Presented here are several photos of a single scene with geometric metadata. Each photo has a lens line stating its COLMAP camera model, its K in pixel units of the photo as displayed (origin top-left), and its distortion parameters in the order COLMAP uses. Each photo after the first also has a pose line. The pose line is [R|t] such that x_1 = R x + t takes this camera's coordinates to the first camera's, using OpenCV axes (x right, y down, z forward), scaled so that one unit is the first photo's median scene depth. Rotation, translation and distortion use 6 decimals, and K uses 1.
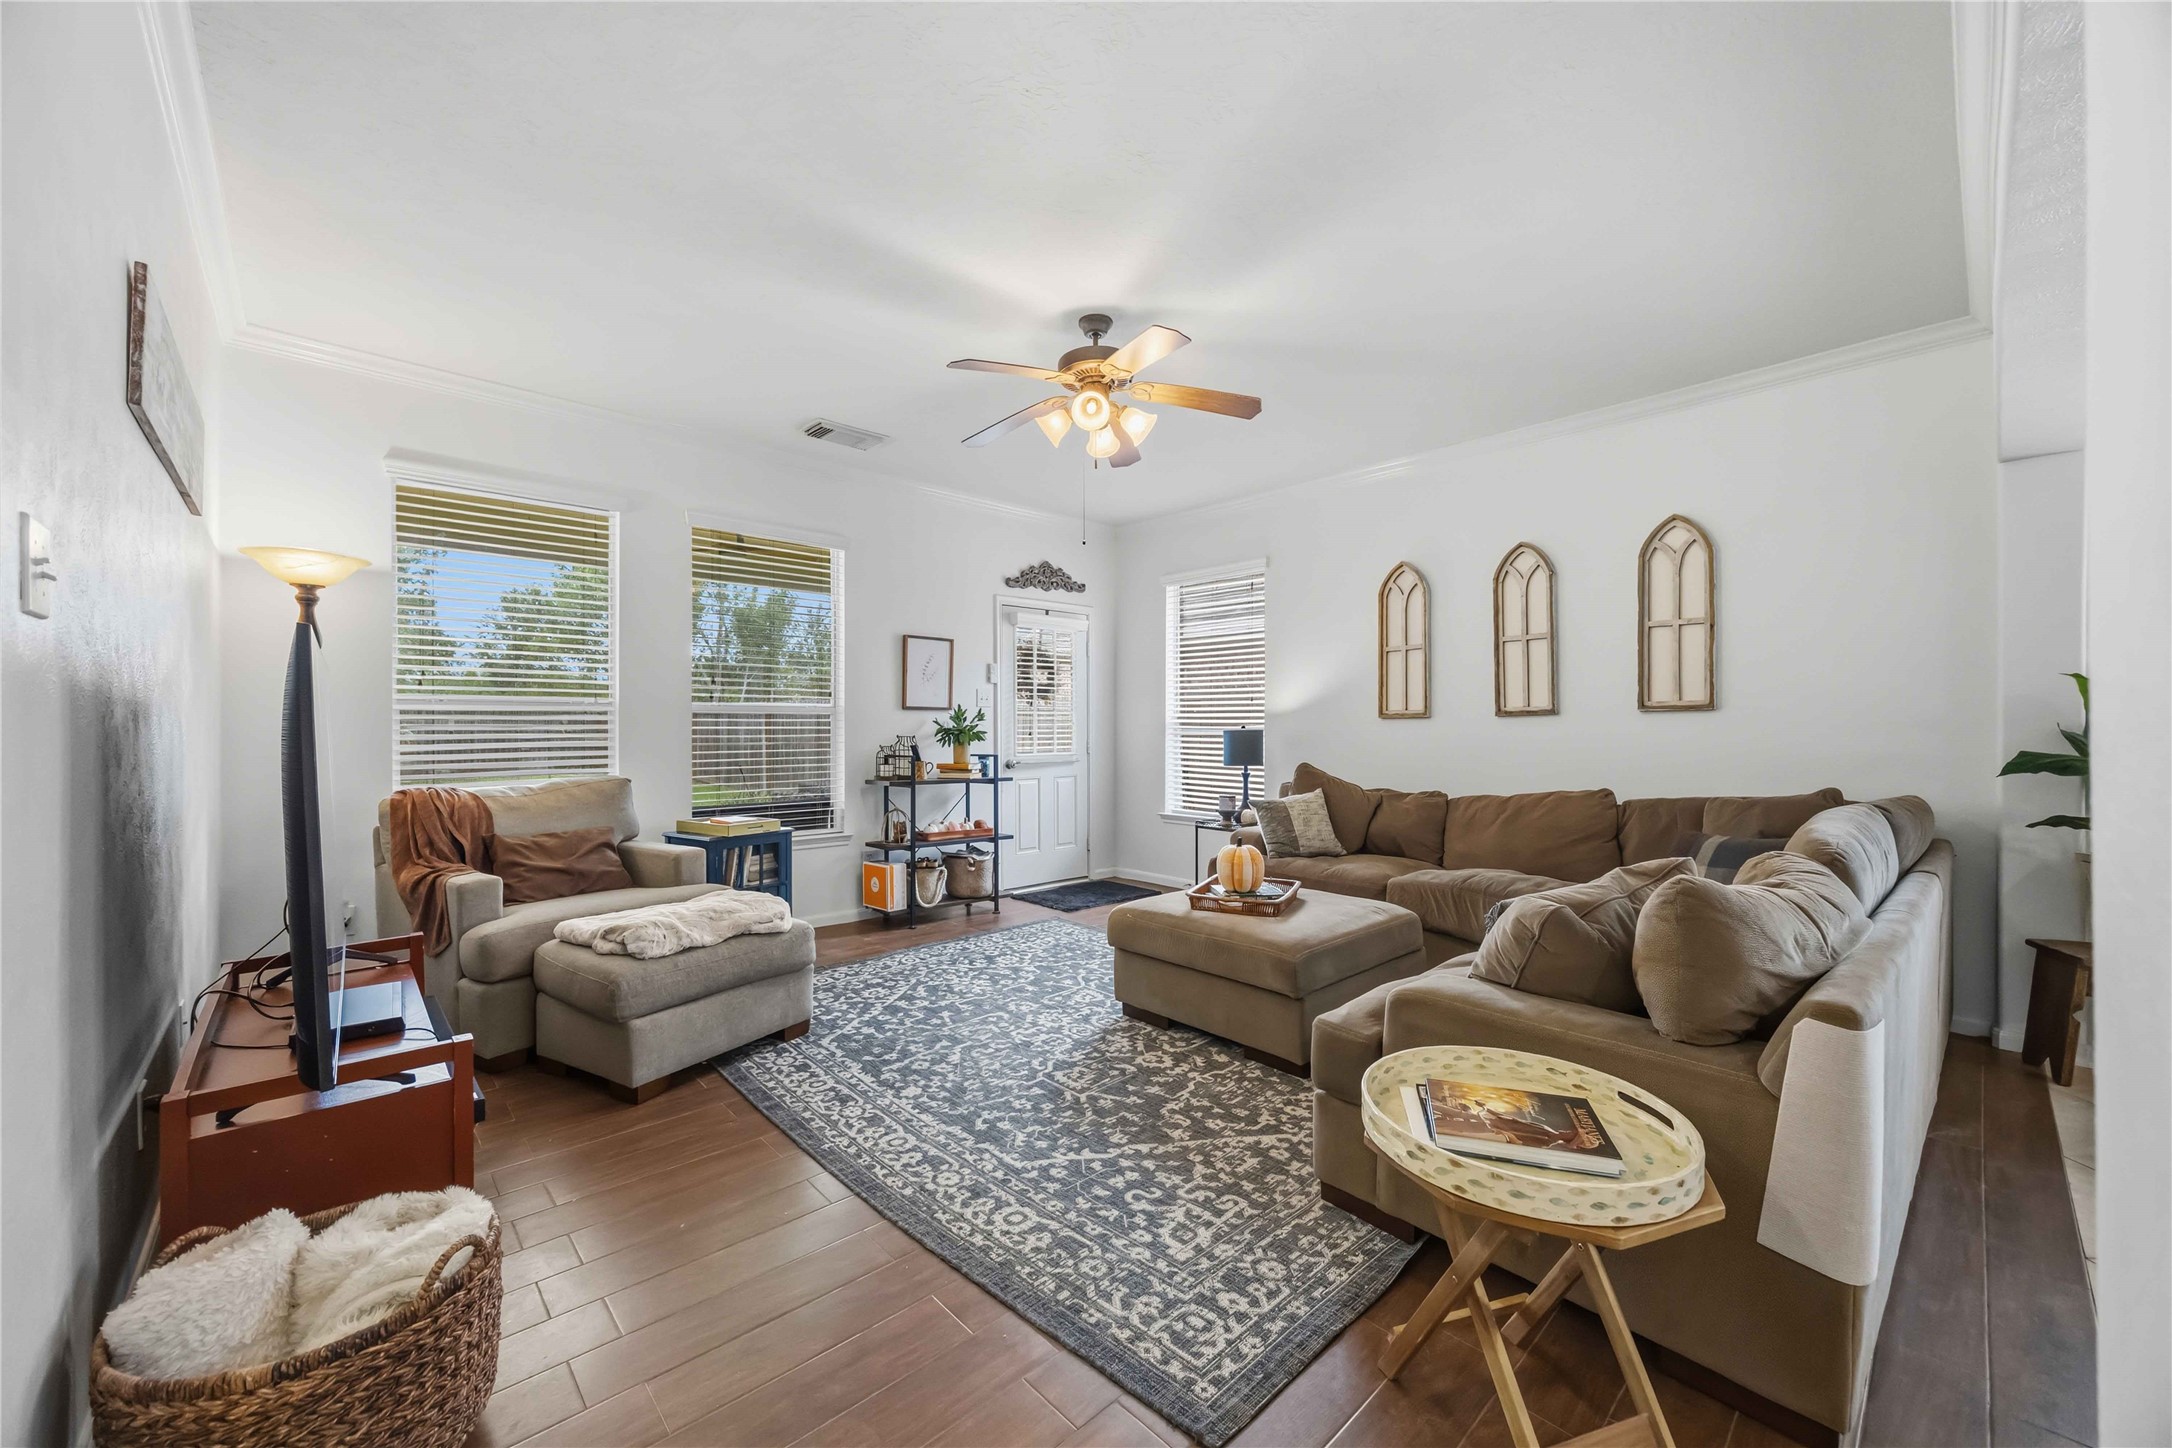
lens RADIAL K [[826.5, 0, 1081.3], [0, 826.5, 733.6], [0, 0, 1]] dist [-0.003083, -0.000441]
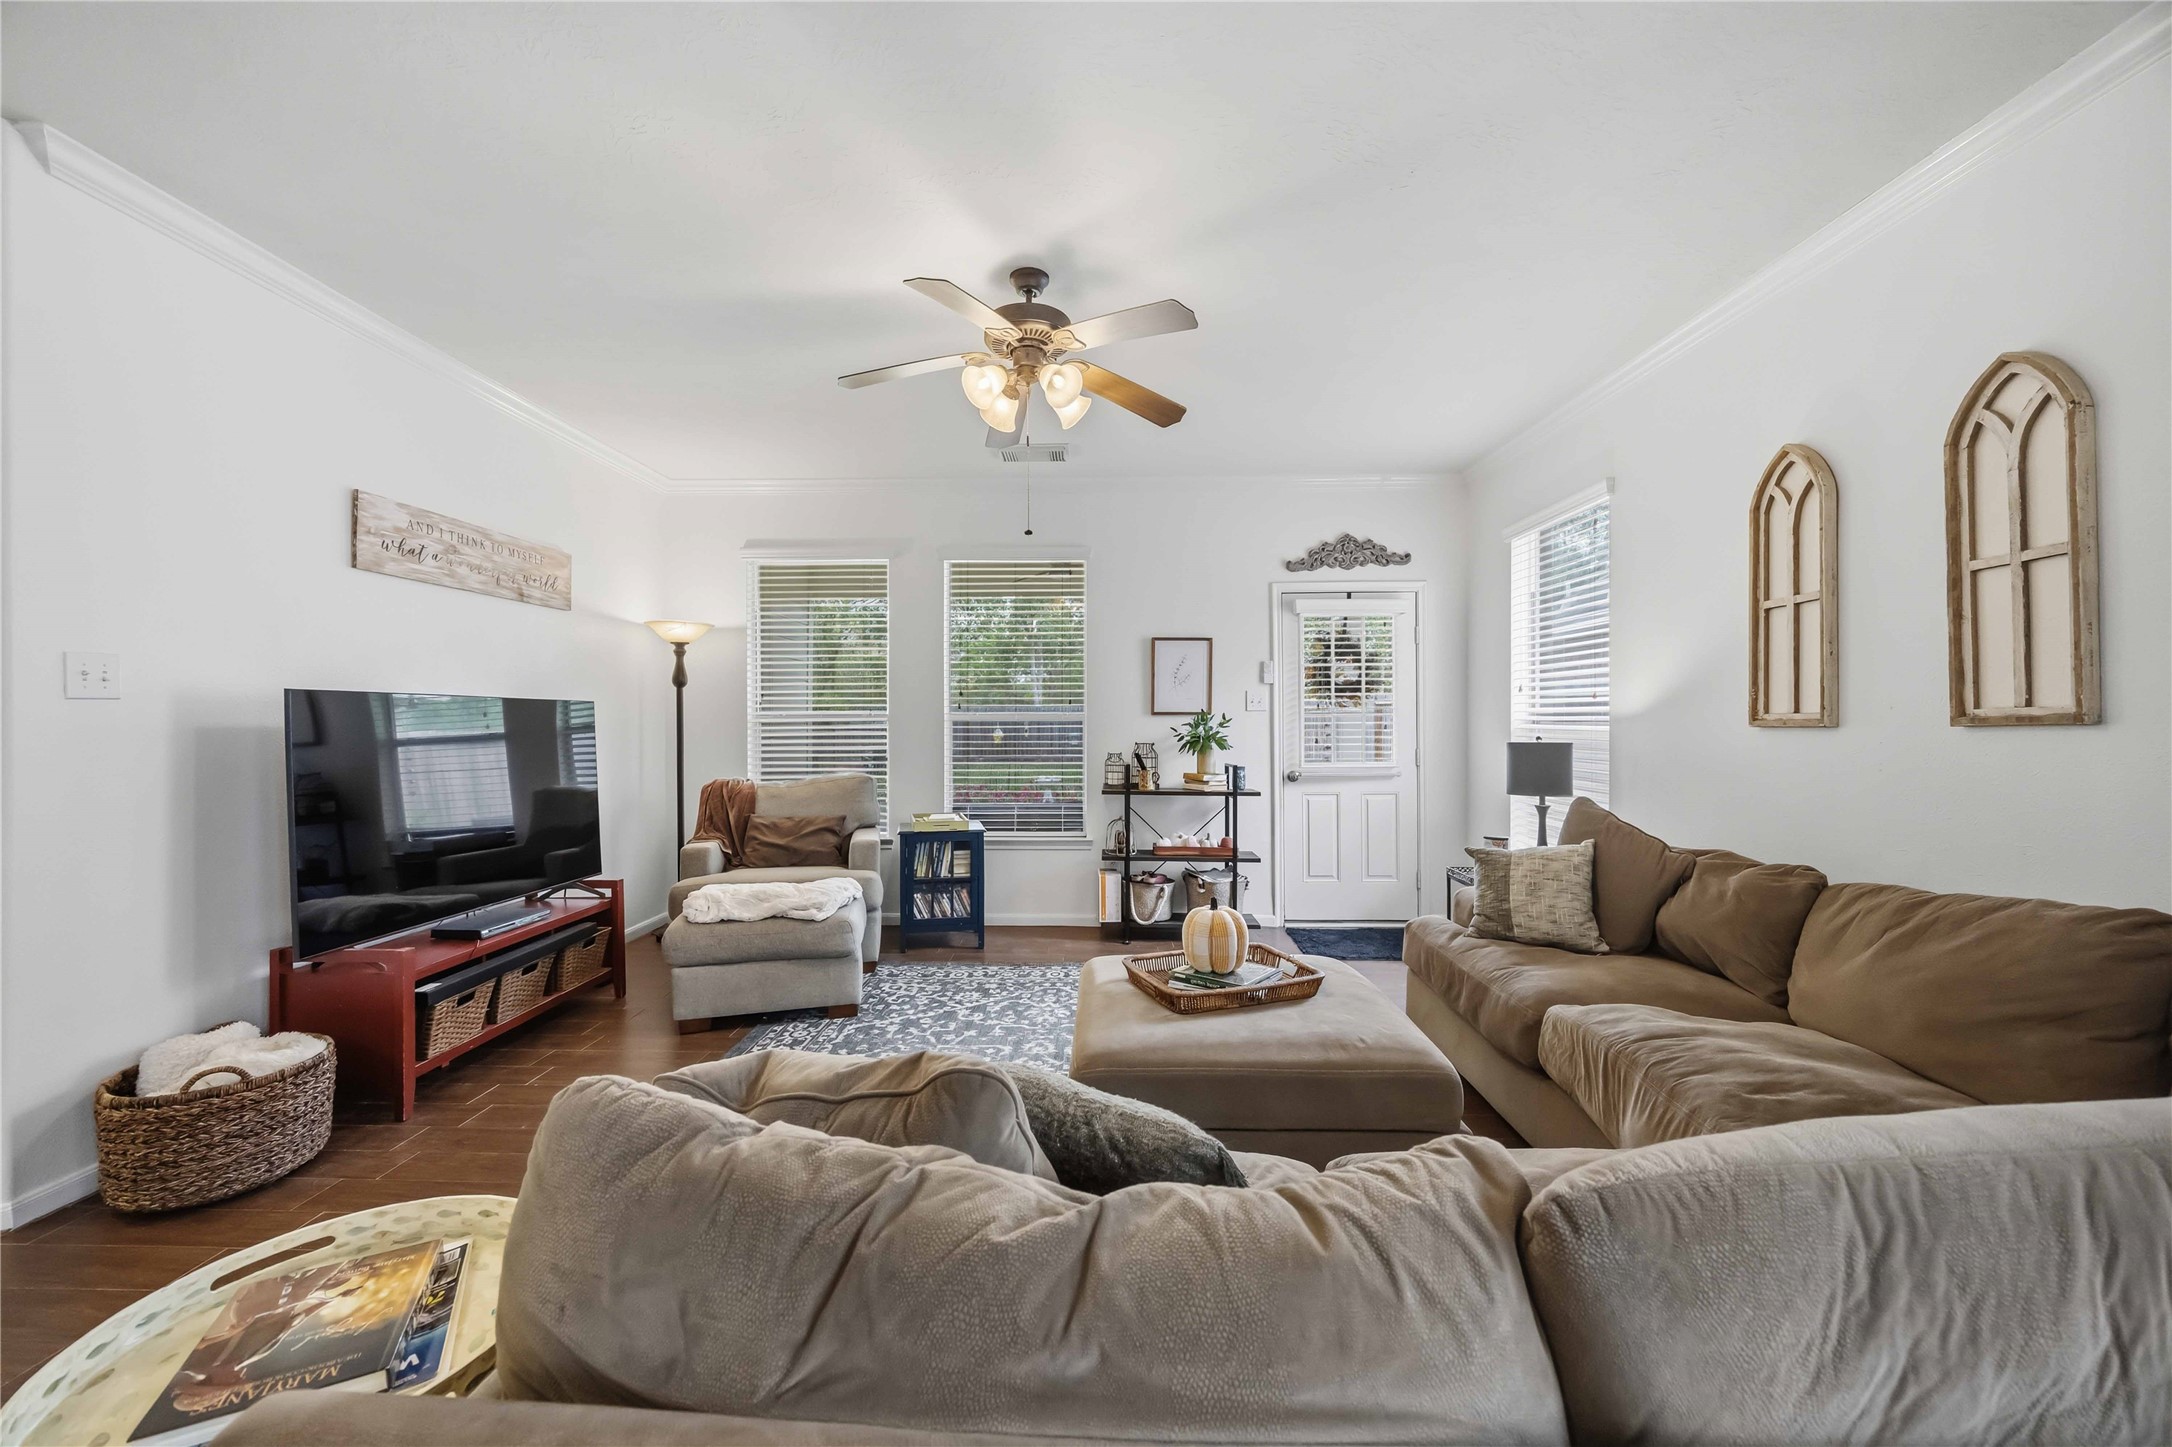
lens RADIAL K [[826.5, 0, 1079.3], [0, 826.5, 726.4], [0, 0, 1]] dist [-0.003083, -0.000441]
pose [[0.718783, 0.002697, -0.695229, 0.596389], [-0.002993, 0.999995, 0.000785, -0.025570], [0.695228, 0.001517, 0.718788, 0.375438]]
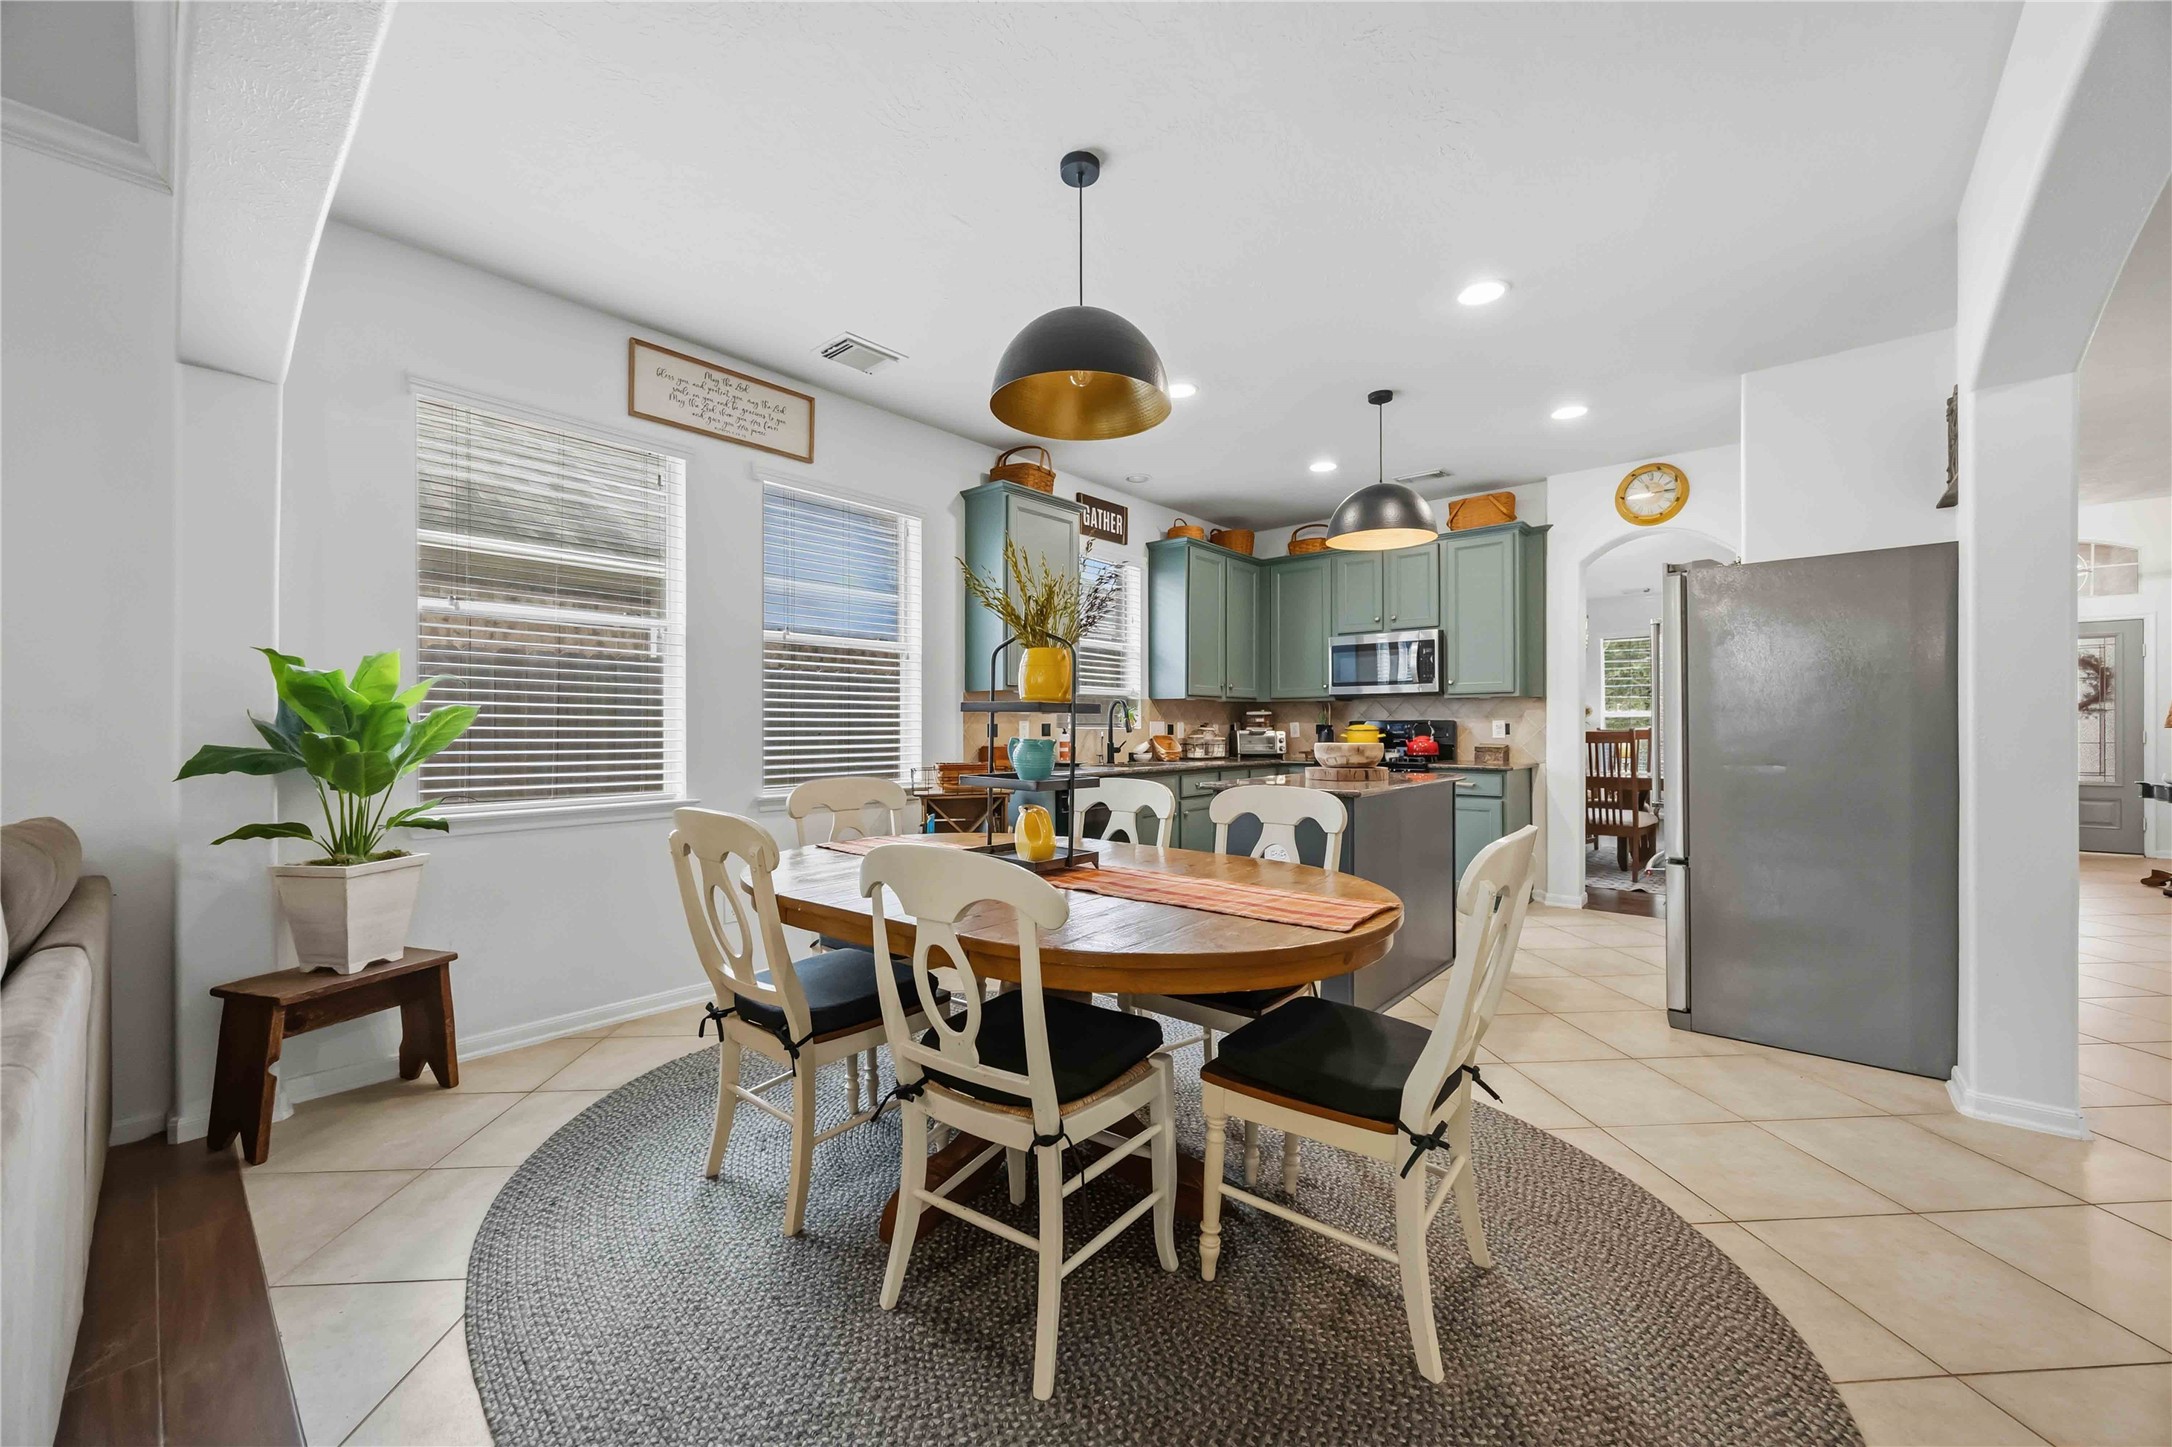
lens RADIAL K [[826.5, 0, 1080.8], [0, 826.5, 720.3], [0, 0, 1]] dist [-0.003083, -0.000441]
pose [[-0.108351, 0.010311, 0.994059, 0.248441], [0.009756, 0.999909, -0.009308, 0.010733], [-0.994065, 0.008690, -0.108442, 0.231270]]
